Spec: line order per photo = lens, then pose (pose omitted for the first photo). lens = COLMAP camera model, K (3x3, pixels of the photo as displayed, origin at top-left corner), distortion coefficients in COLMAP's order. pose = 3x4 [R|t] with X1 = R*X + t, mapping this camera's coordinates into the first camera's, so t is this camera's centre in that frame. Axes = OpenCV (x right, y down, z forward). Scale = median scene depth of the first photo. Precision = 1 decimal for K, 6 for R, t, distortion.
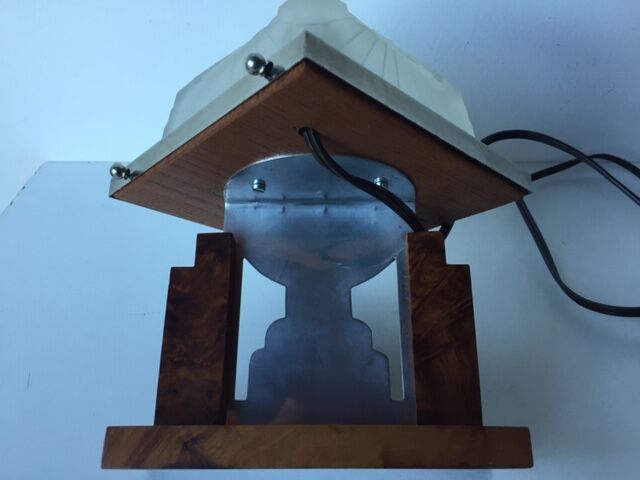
lens RADIAL K [[568.3, 0, 320.0], [0, 568.3, 240.0], [0, 0, 1]] dist [0.115906, -0.207407]
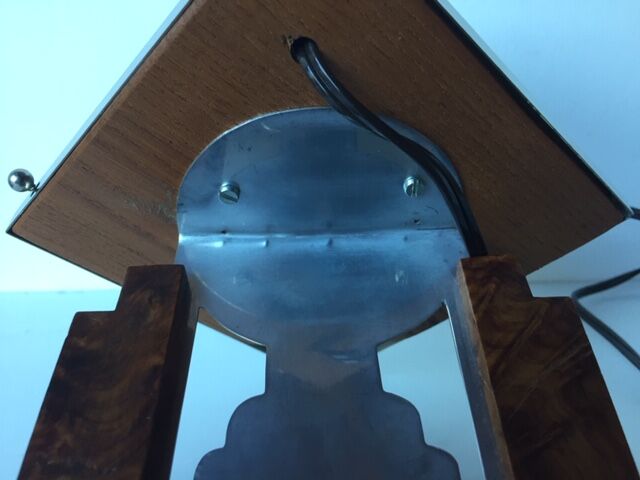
lens RADIAL K [[568.3, 0, 320.0], [0, 568.3, 240.0], [0, 0, 1]] dist [0.115906, -0.207407]
pose [[0.999735, -0.005964, 0.022232, -0.017849], [0.014307, 0.917615, -0.397214, 0.225094], [-0.018031, 0.397426, 0.917457, 0.418279]]
